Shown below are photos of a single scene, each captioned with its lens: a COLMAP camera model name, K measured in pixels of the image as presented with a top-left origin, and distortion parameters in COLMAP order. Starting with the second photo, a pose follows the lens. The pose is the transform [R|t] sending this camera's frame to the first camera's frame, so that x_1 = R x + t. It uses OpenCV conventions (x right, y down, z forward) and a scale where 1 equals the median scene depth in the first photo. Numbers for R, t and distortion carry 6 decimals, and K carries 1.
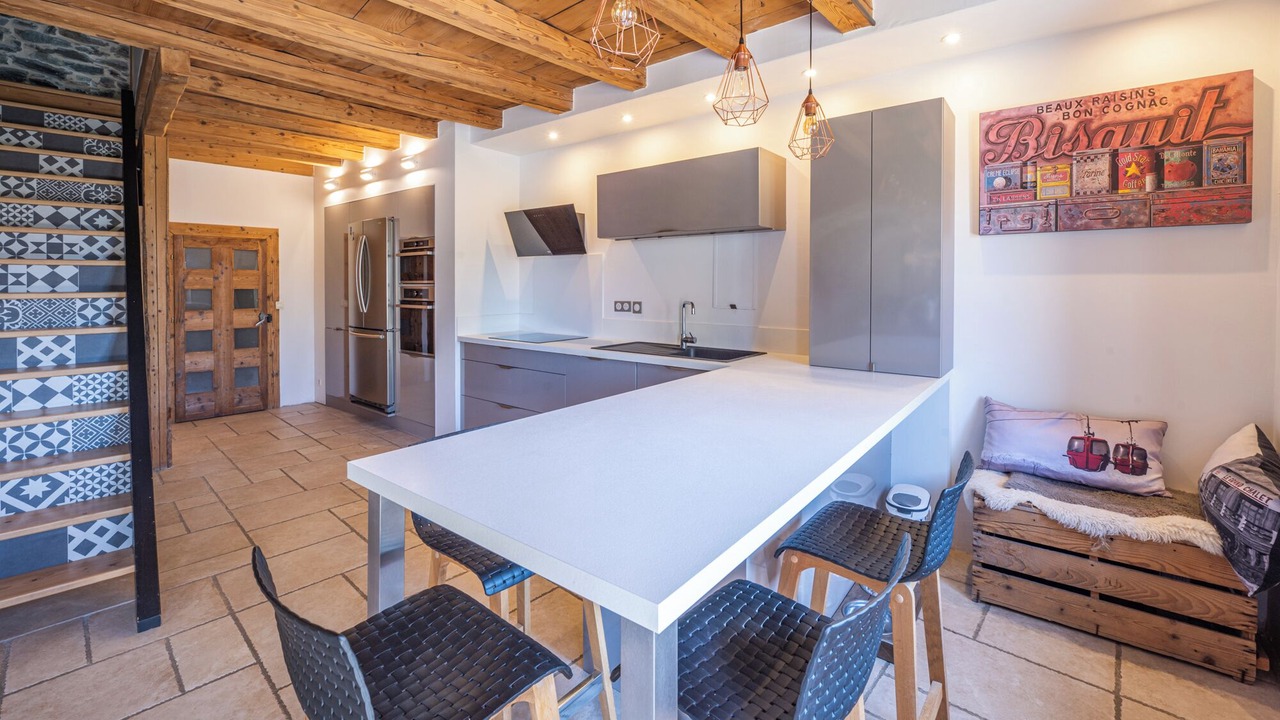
lens RADIAL K [[530.2, 0, 657.3], [0, 530.2, 288.8], [0, 0, 1]] dist [-0.001134, -0.000205]
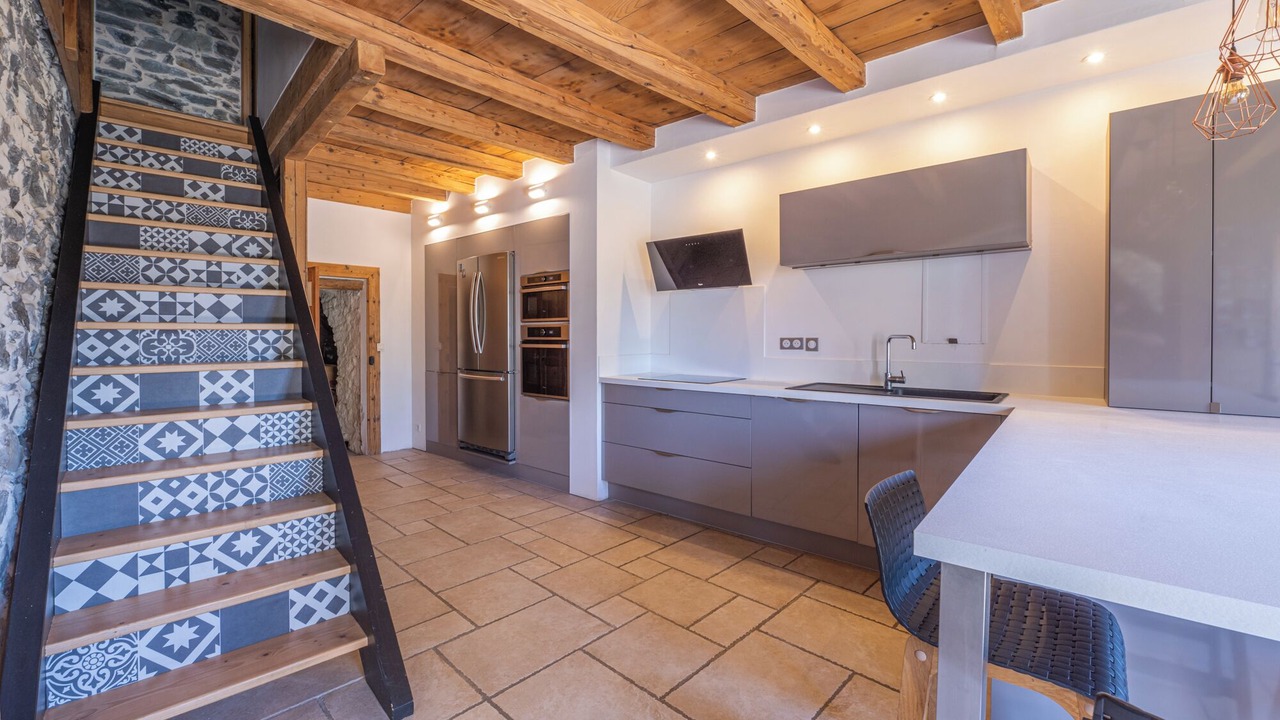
lens RADIAL K [[526.0, 0, 642.2], [0, 526.0, 339.1], [0, 0, 1]] dist [-0.001823, -0.000586]
pose [[0.998901, -0.002069, -0.046835, -0.318753], [0.002014, 0.999997, -0.001212, 0.030140], [0.046837, 0.001116, 0.998902, 0.114454]]
